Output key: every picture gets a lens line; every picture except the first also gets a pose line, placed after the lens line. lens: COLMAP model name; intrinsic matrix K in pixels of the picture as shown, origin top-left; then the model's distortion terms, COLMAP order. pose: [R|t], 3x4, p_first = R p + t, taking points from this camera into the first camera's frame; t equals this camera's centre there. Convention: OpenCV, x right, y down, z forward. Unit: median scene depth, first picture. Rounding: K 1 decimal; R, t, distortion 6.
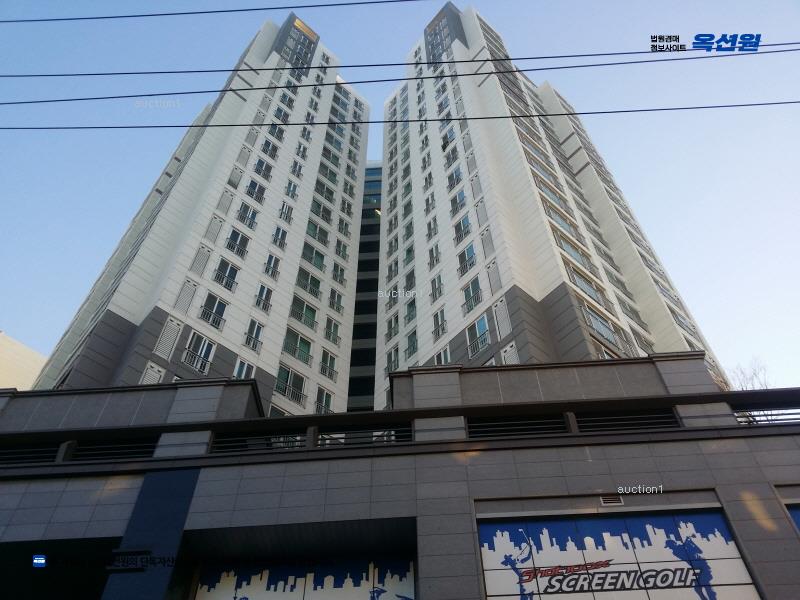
lens RADIAL K [[721.3, 0, 400.0], [0, 721.3, 300.0], [0, 0, 1]] dist [0.048578, -0.087149]
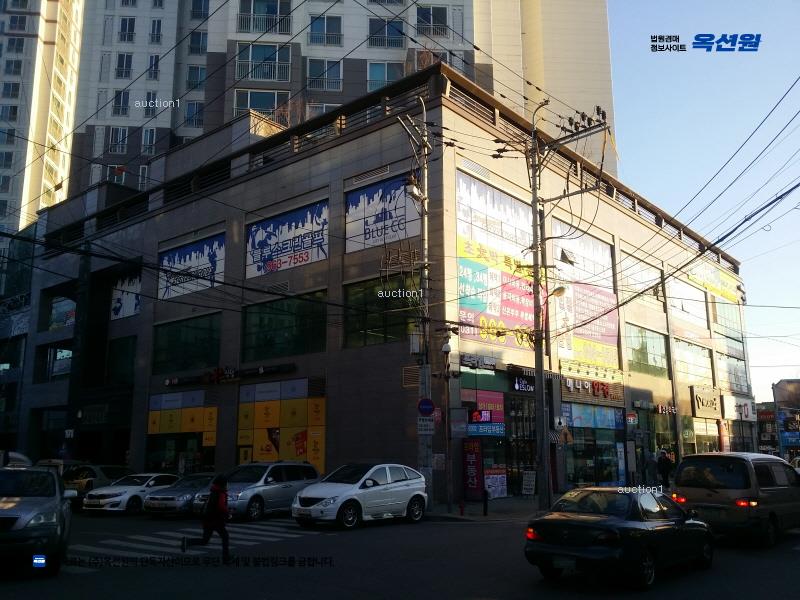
lens RADIAL K [[717.6, 0, 406.7], [0, 717.6, 313.1], [0, 0, 1]] dist [0.107079, -0.198184]
pose [[0.805199, -0.106693, -0.583327, 2.011387], [0.481563, 0.691678, 0.538218, -0.397424], [0.346051, -0.714282, 0.608318, -0.207527]]
